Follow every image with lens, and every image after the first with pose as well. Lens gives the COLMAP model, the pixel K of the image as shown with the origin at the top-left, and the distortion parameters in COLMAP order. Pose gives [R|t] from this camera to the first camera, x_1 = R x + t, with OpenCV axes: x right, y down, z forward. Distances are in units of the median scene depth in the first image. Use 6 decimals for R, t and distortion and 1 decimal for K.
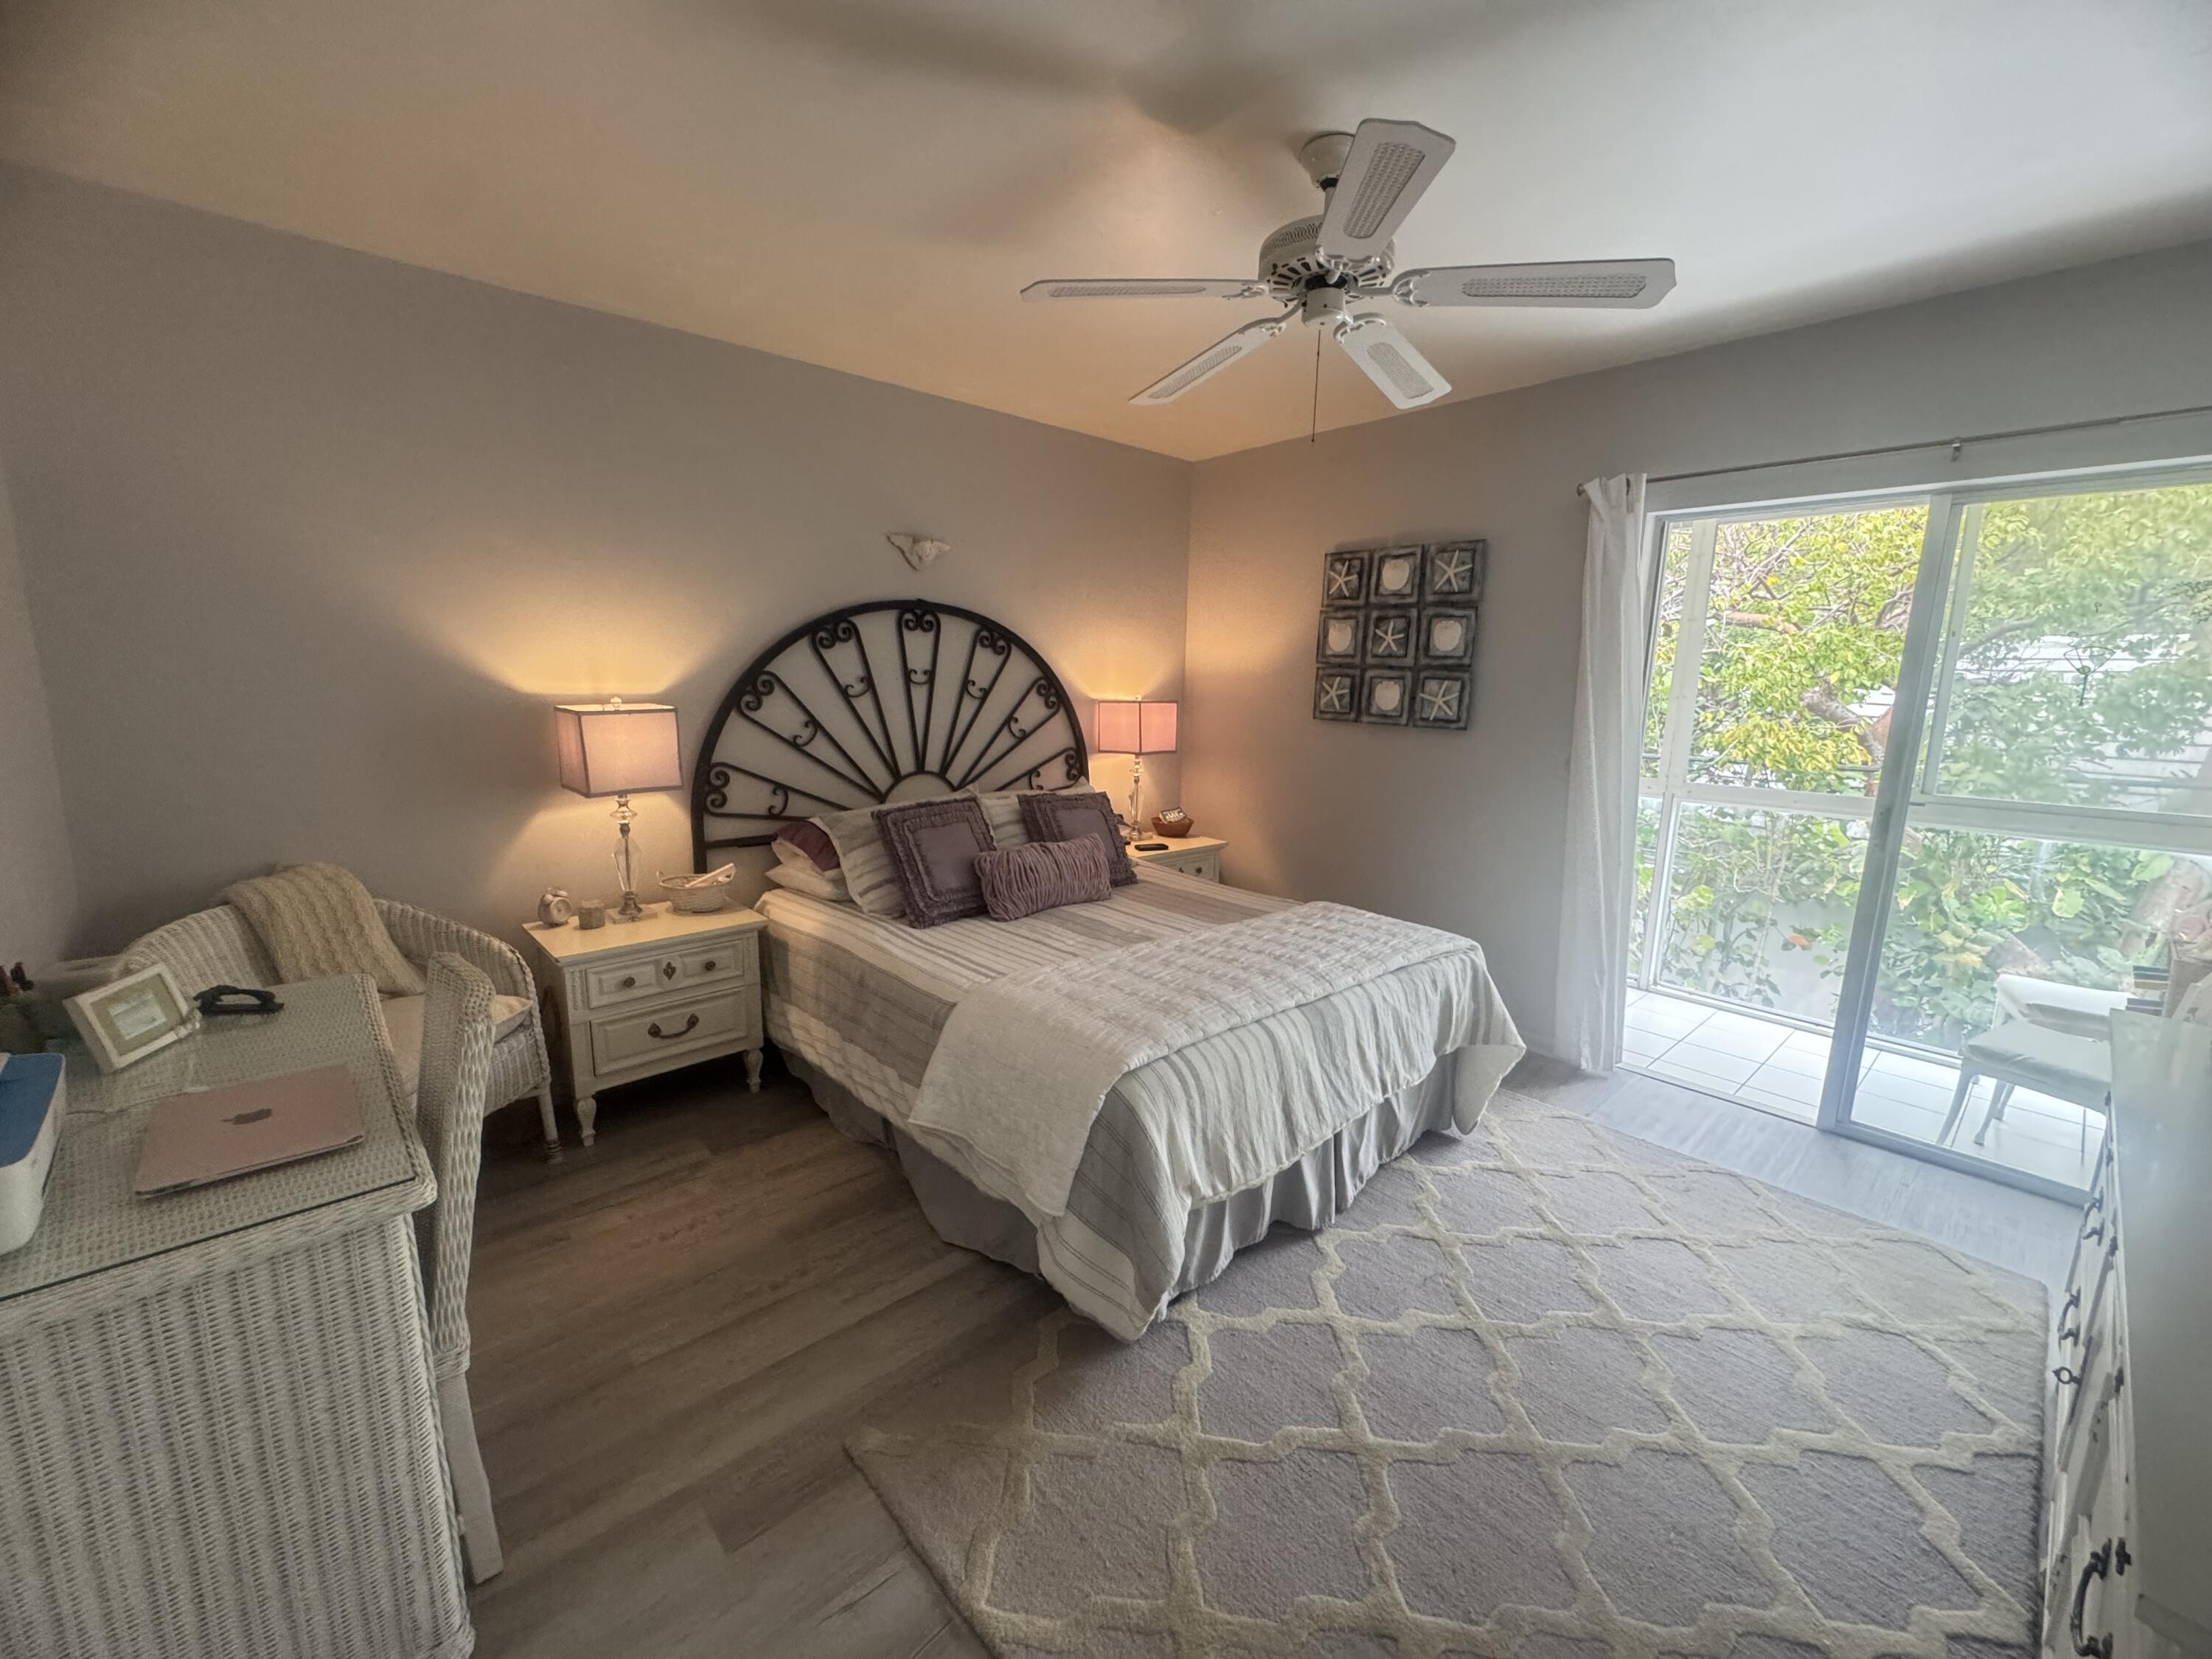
lens RADIAL K [[888.7, 0, 1119.2], [0, 888.7, 830.7], [0, 0, 1]] dist [-0.004299, -0.000195]
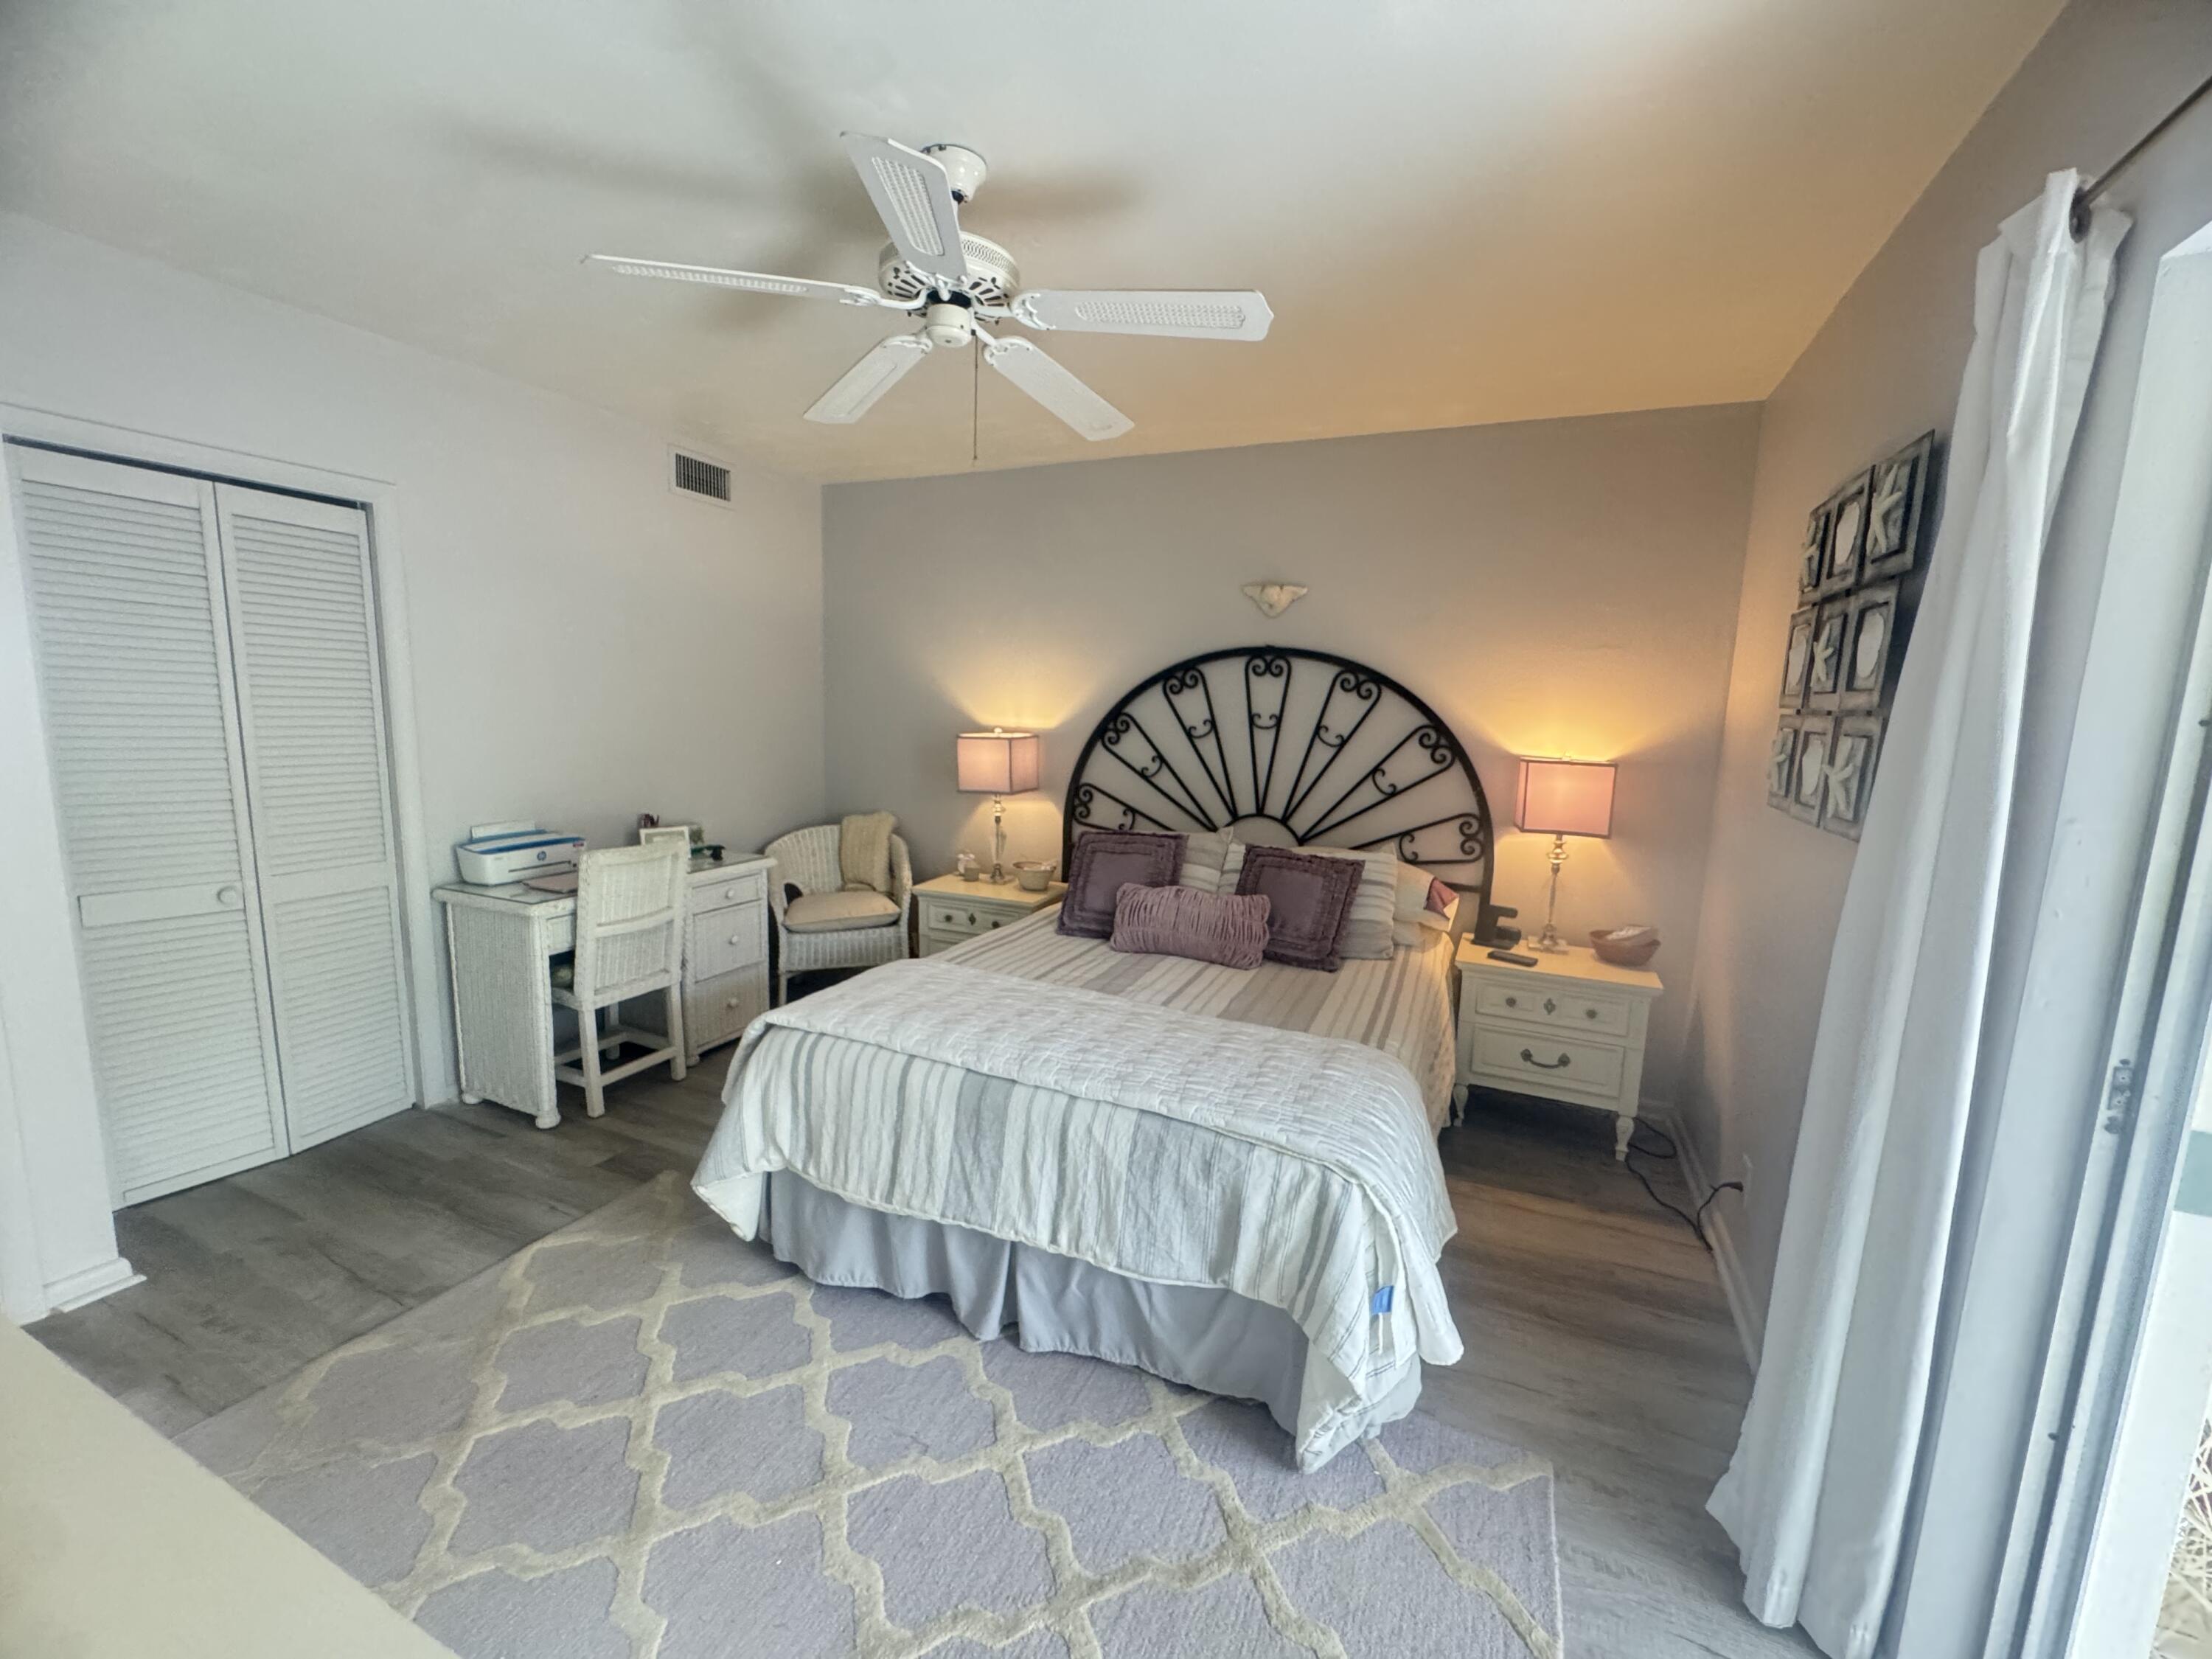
lens RADIAL K [[888.7, 0, 1119.6], [0, 888.7, 841.1], [0, 0, 1]] dist [-0.004299, -0.000195]
pose [[0.403486, 0.127164, -0.906106, 0.667192], [-0.185957, 0.981024, 0.054872, -0.066684], [0.895890, 0.146357, 0.419477, 0.466853]]
